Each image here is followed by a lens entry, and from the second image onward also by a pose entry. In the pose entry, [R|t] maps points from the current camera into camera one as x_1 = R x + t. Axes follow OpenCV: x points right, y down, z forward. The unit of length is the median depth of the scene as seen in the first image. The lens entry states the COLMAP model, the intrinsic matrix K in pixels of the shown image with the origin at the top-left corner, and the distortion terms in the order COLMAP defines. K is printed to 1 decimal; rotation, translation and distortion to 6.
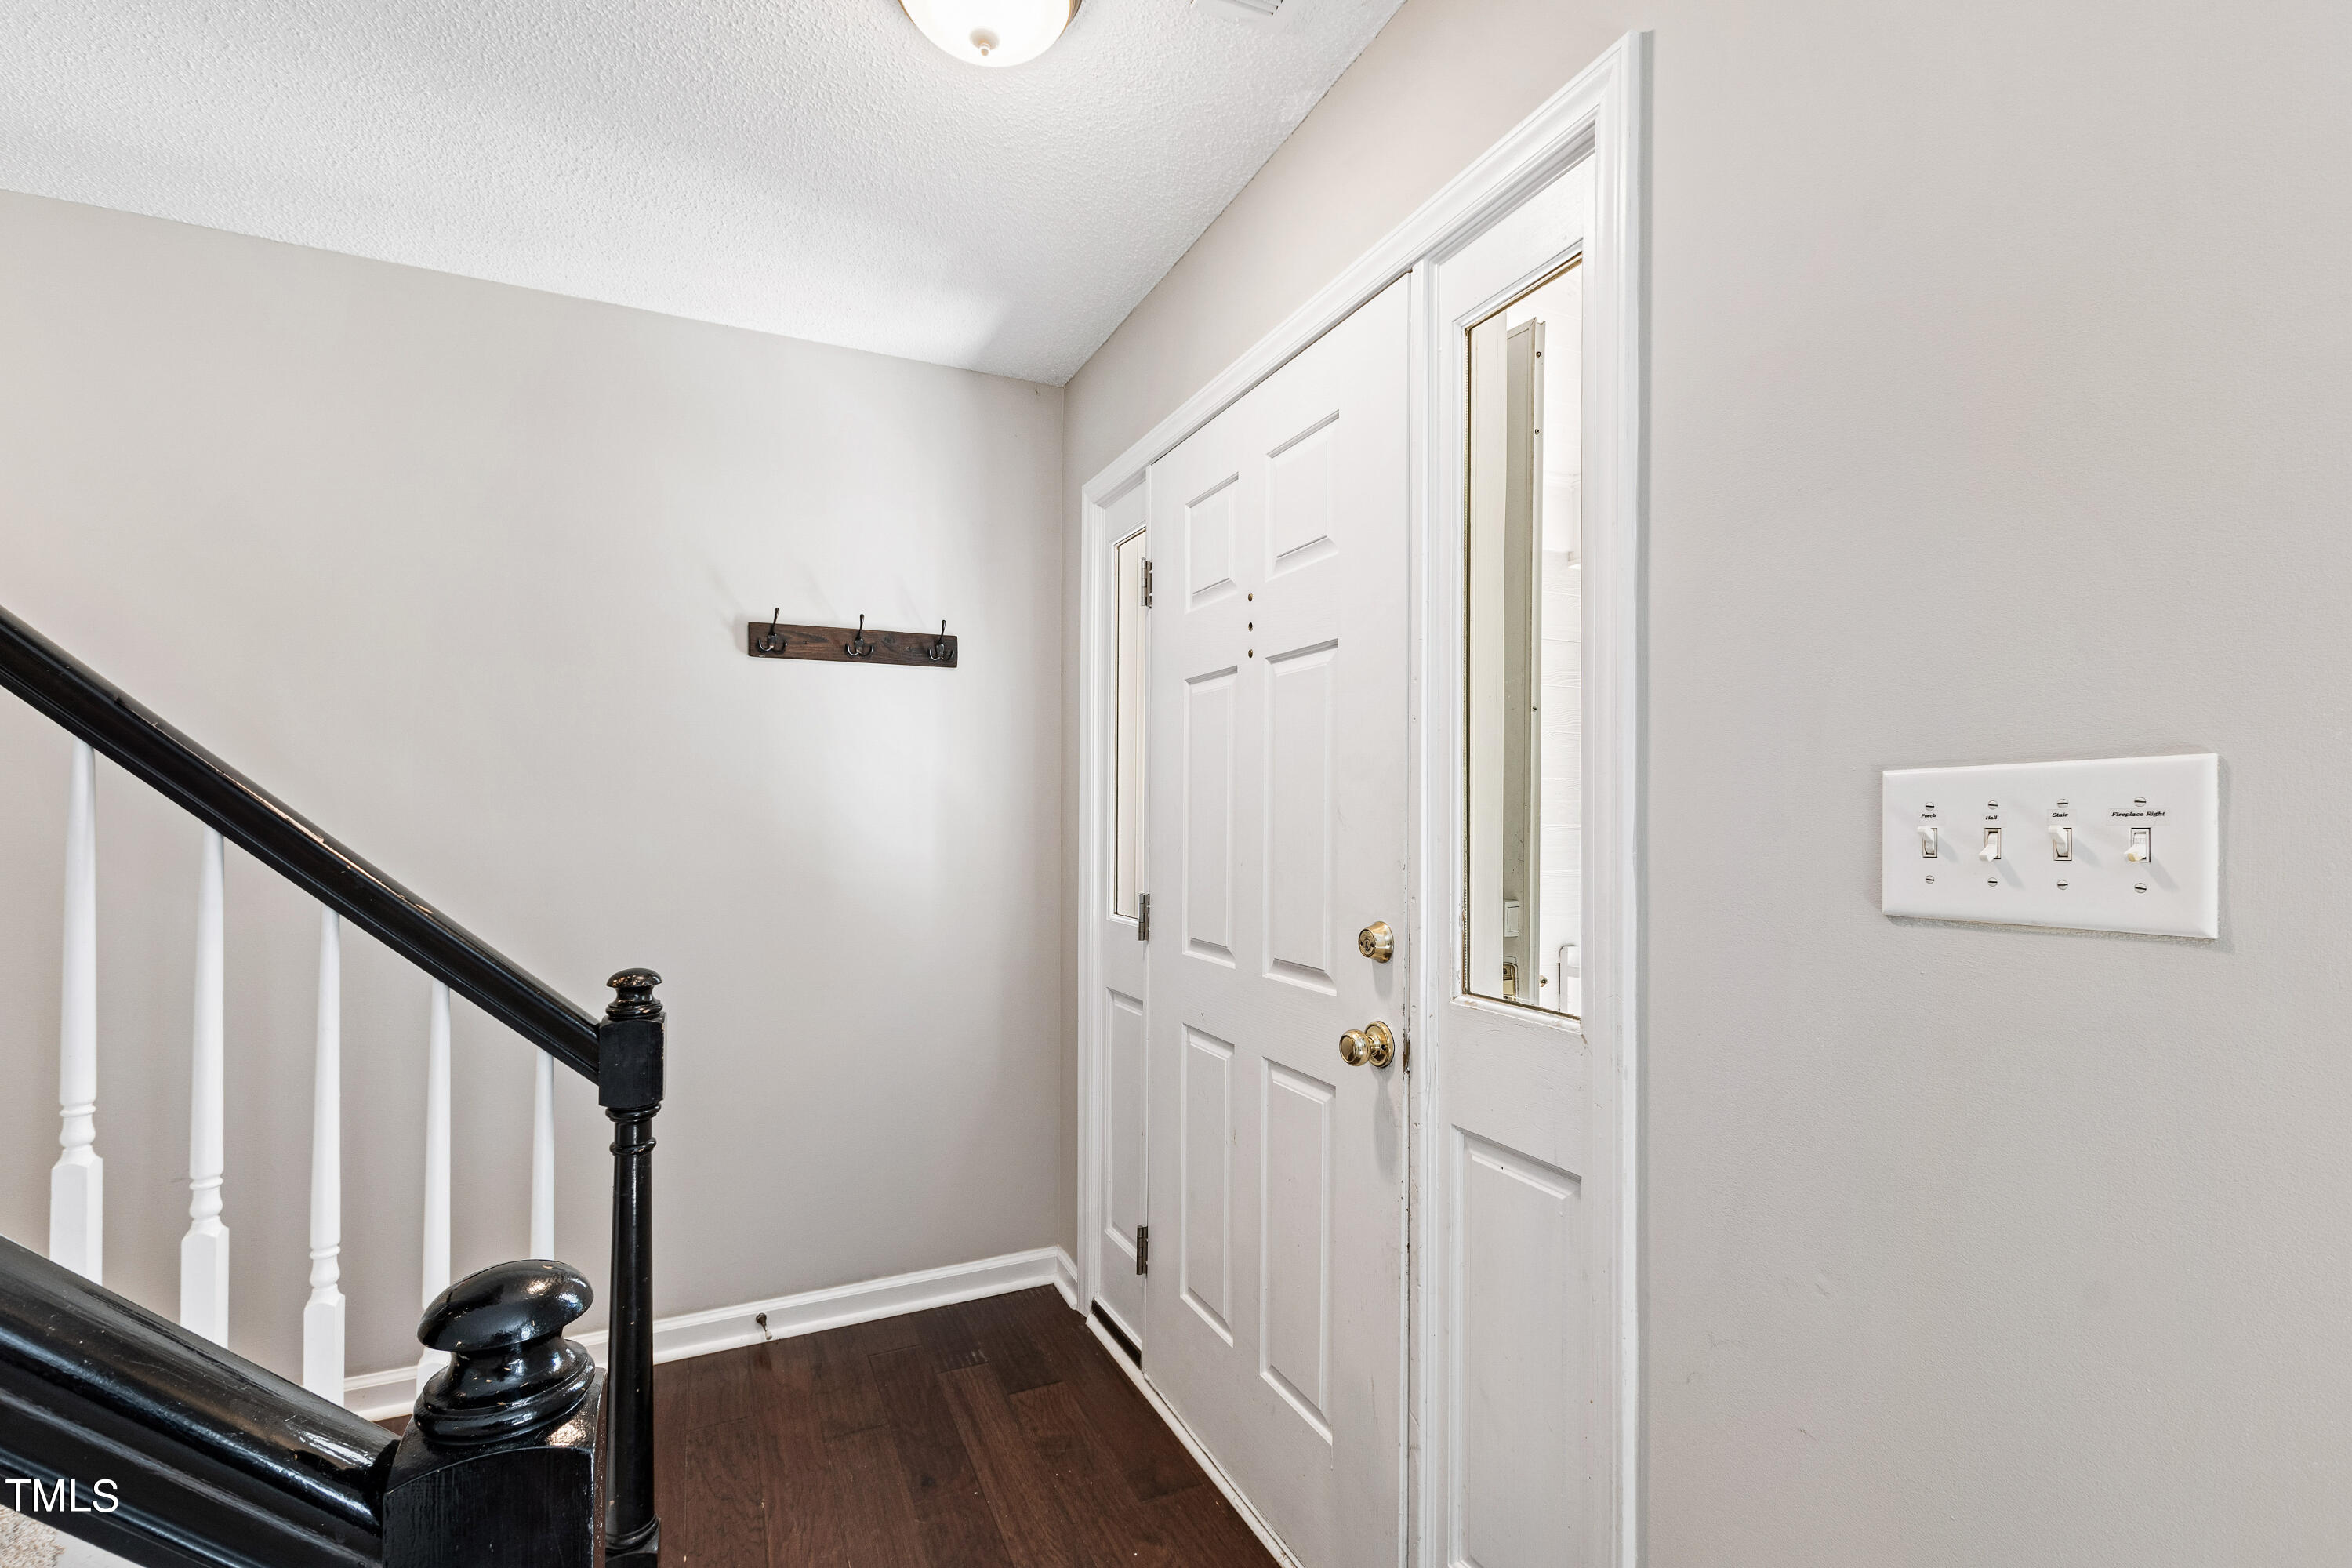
lens RADIAL K [[1032.8, 0, 1173.1], [0, 1032.8, 812.6], [0, 0, 1]] dist [-0.001942, -0.000585]
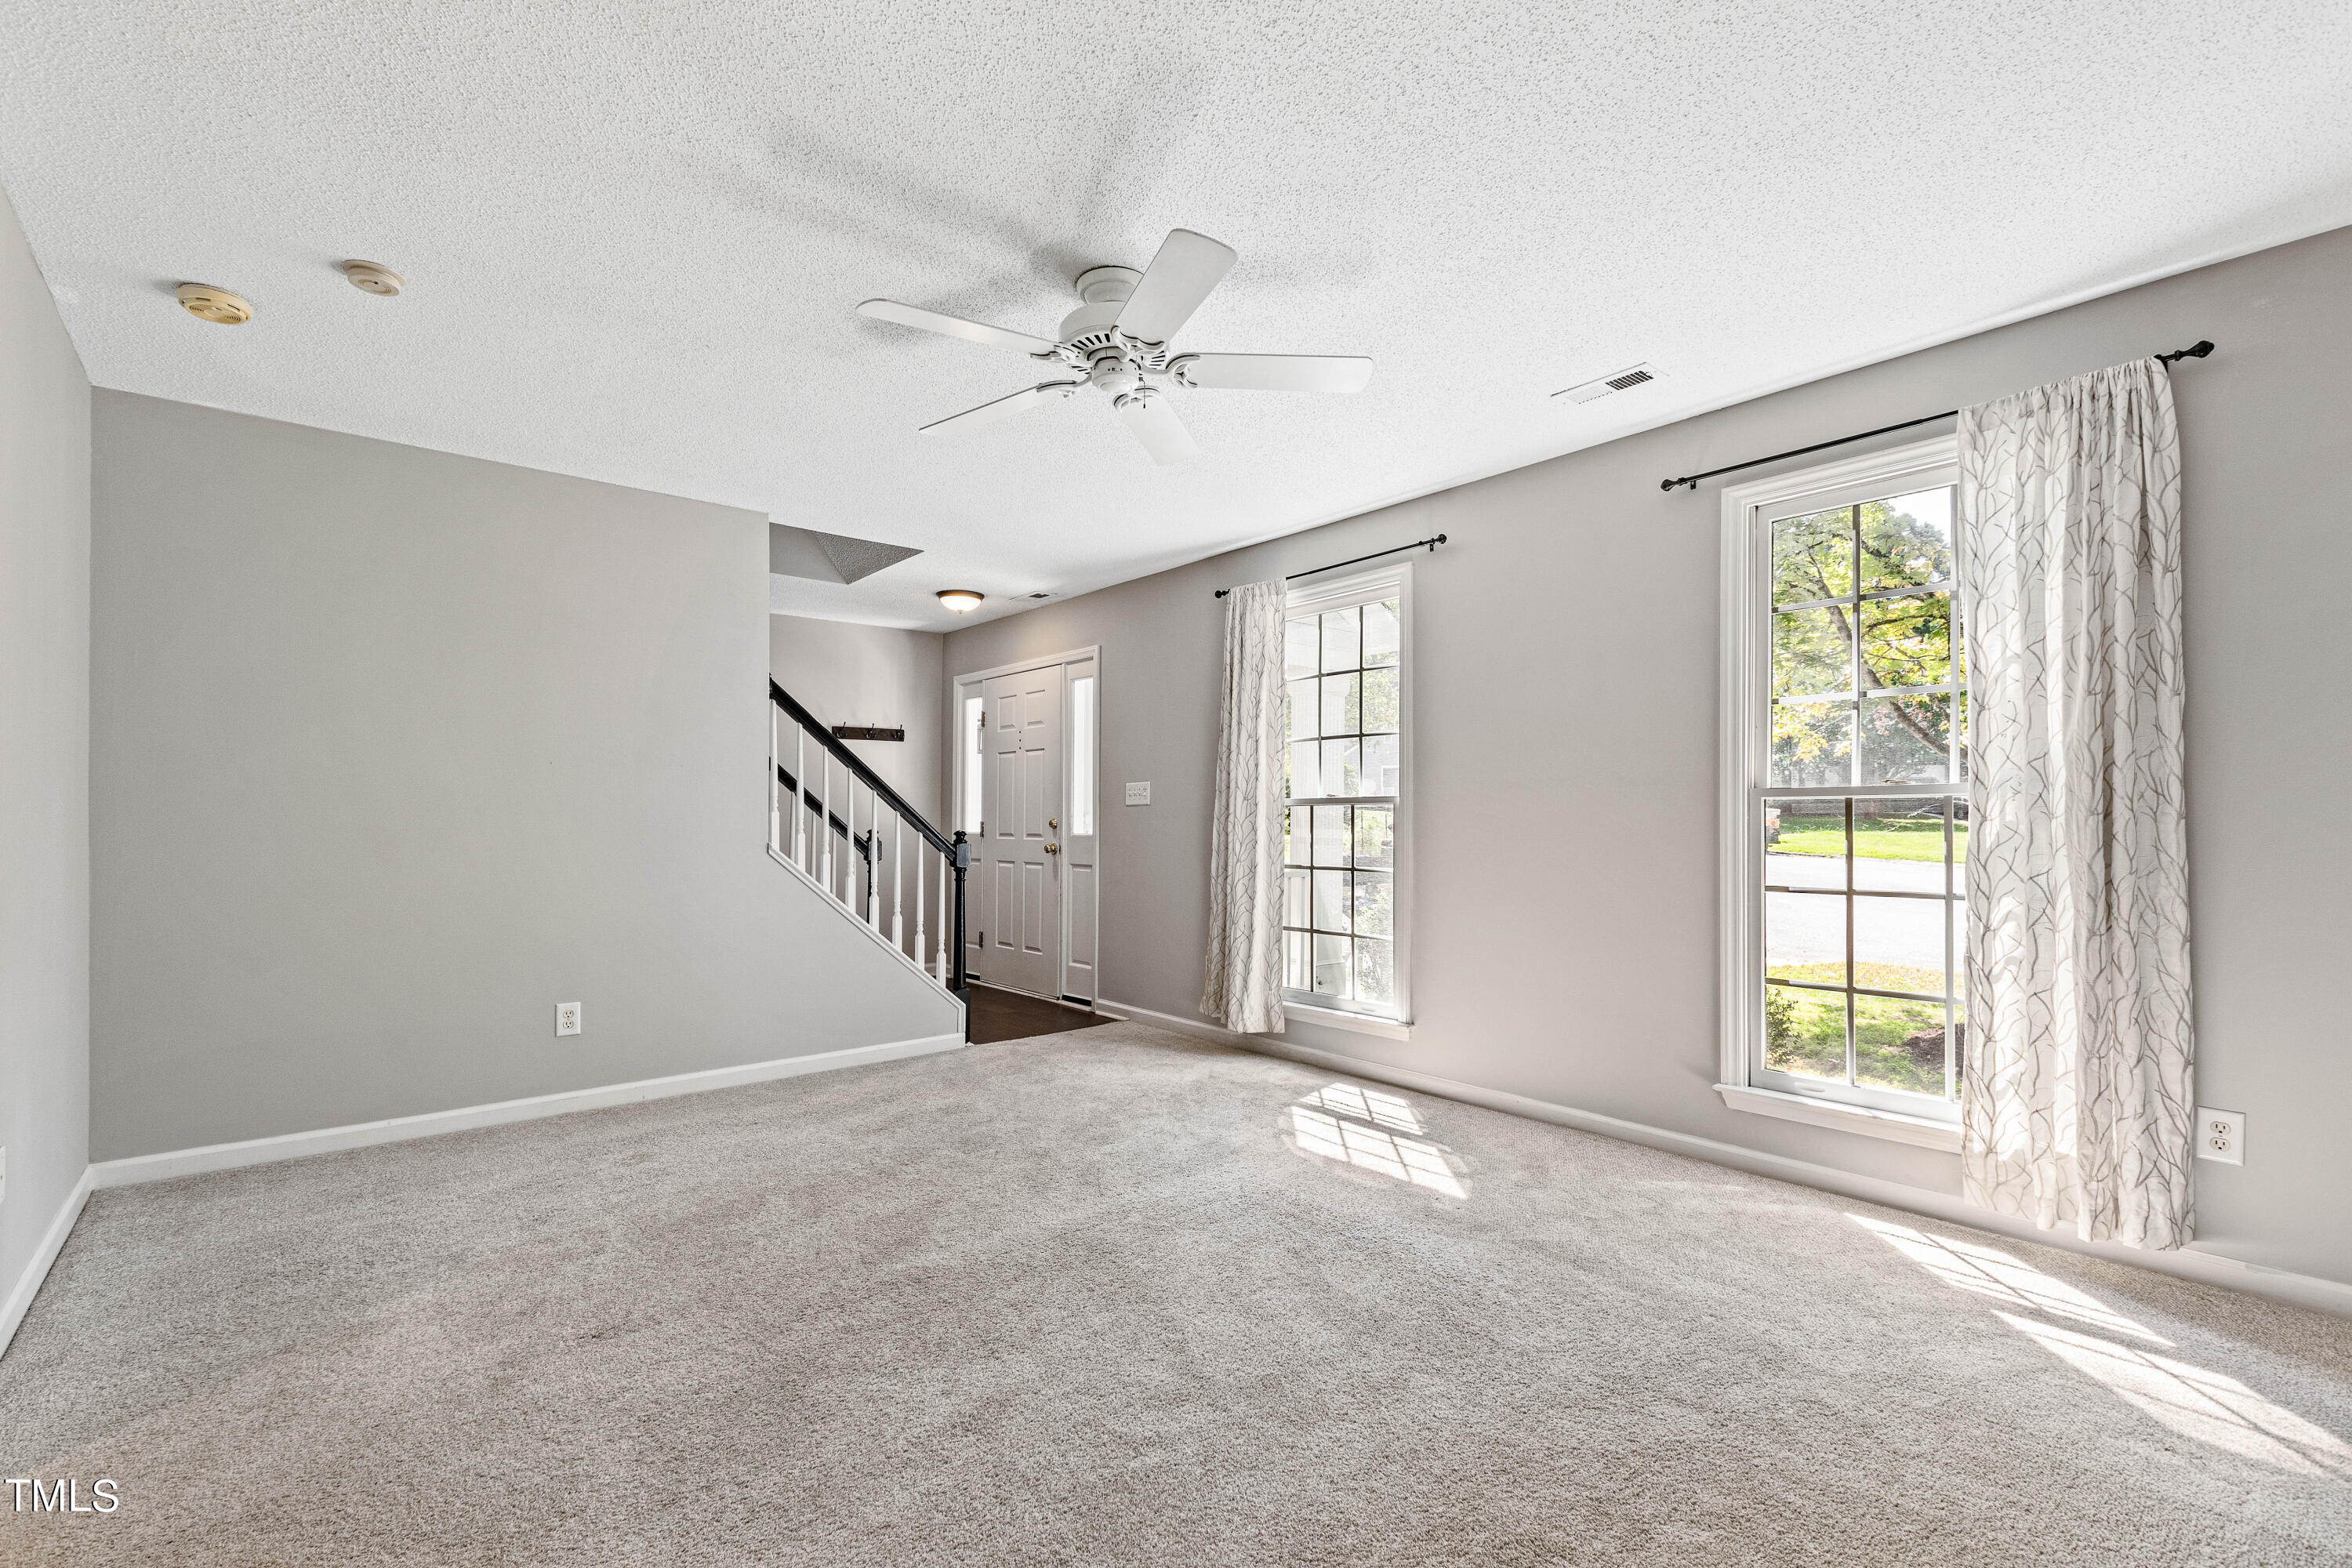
lens RADIAL K [[1028.0, 0, 1176.1], [0, 1028.0, 823.5], [0, 0, 1]] dist [-0.002318, -0.000361]
pose [[0.967940, 0.000146, 0.251182, -0.293998], [-0.001388, 0.999988, 0.004766, 0.080507], [-0.251179, -0.004962, 0.967928, -2.526594]]
